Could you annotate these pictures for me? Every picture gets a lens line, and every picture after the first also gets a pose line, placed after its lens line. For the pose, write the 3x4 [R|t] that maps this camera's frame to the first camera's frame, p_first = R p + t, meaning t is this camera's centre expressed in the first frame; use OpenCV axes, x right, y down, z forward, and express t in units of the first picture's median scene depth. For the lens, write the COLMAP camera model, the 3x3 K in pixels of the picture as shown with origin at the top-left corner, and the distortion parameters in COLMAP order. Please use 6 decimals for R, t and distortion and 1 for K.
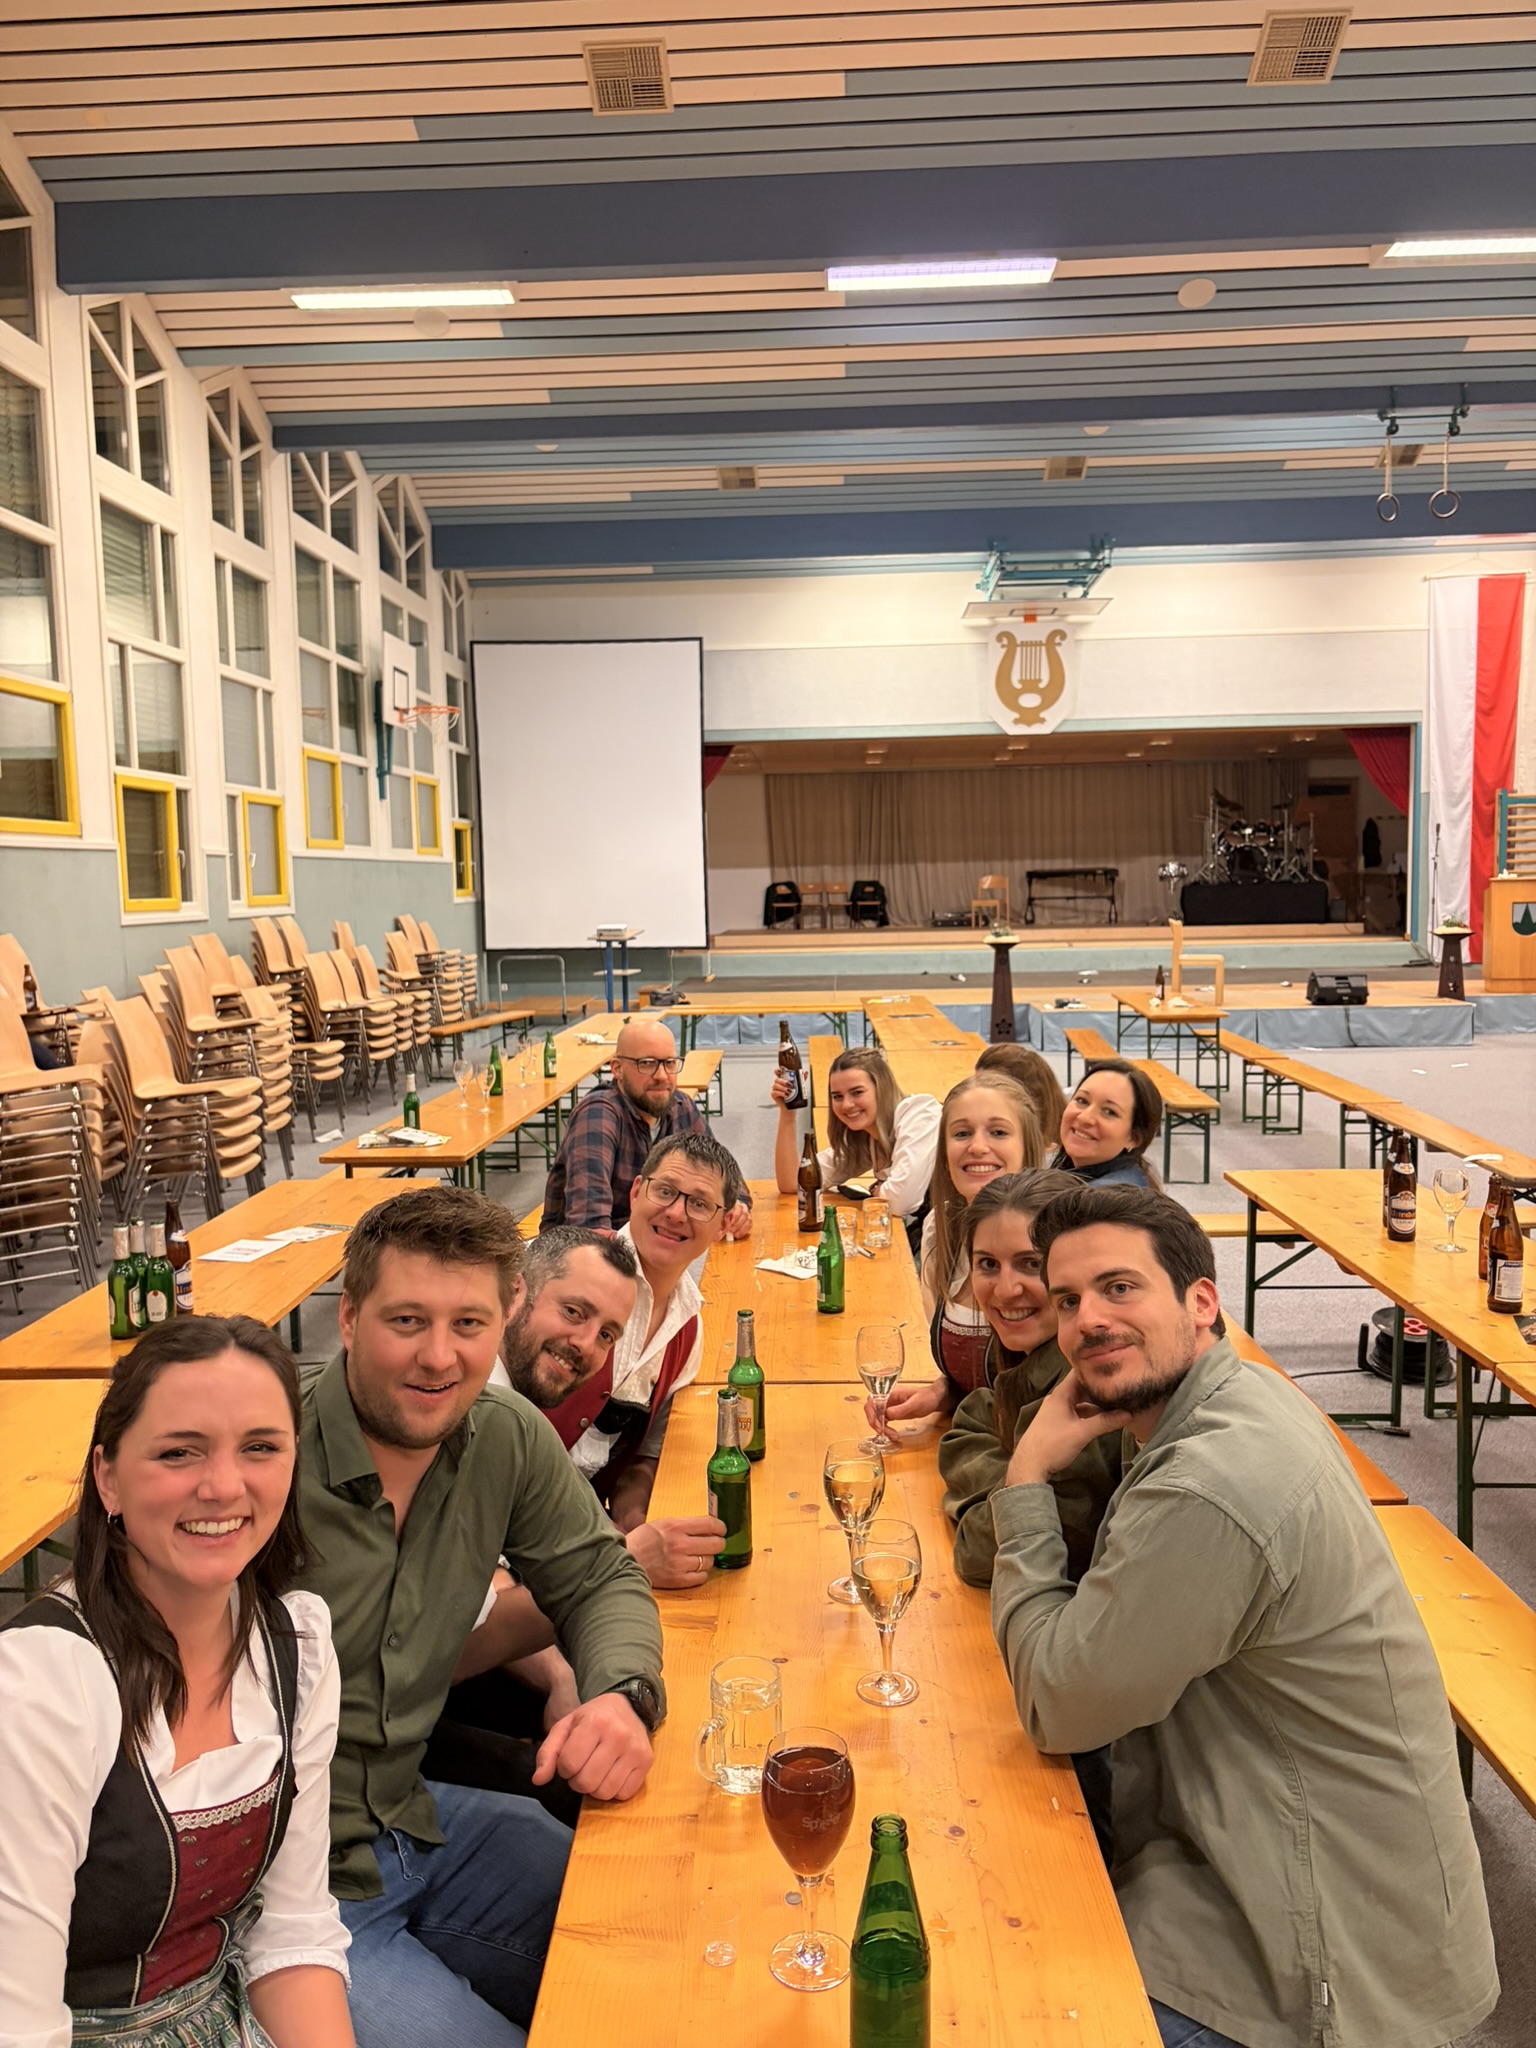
lens RADIAL K [[1554.0, 0, 742.1], [0, 1554.0, 1055.7], [0, 0, 1]] dist [0.021159, -0.032443]
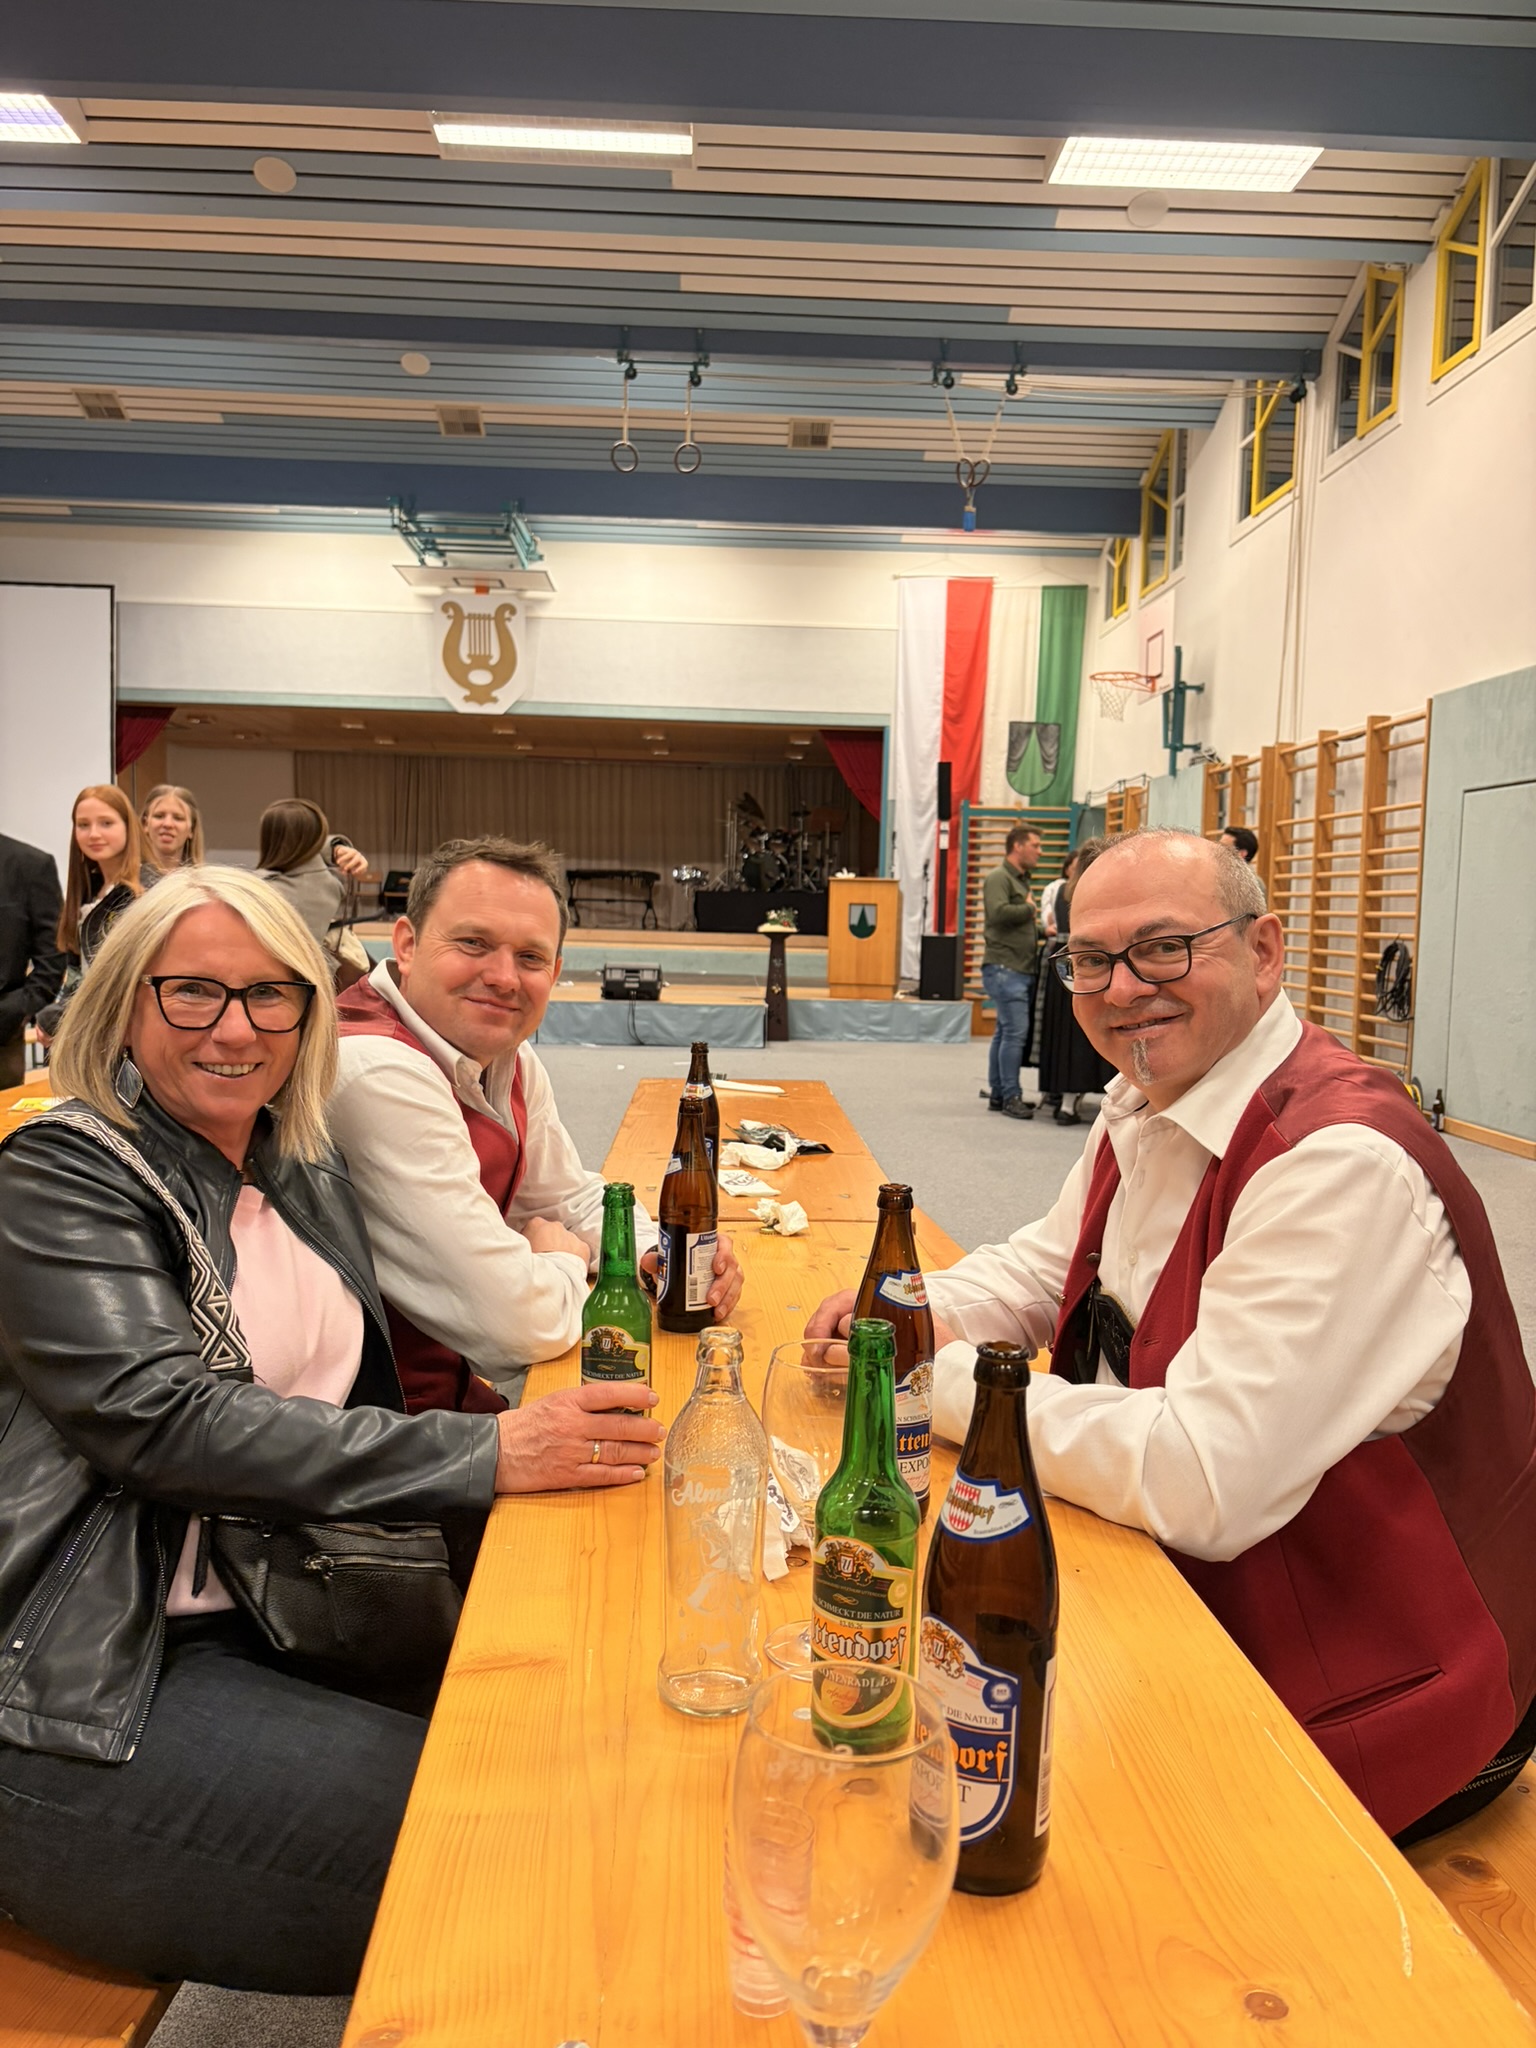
lens RADIAL K [[1554.0, 0, 780.7], [0, 1554.0, 1080.5], [0, 0, 1]] dist [0.021159, -0.032443]
pose [[0.995963, 0.041842, 0.079418, 0.302850], [-0.041492, 0.999121, -0.006045, 0.013286], [-0.079601, 0.002725, 0.996823, 0.048099]]
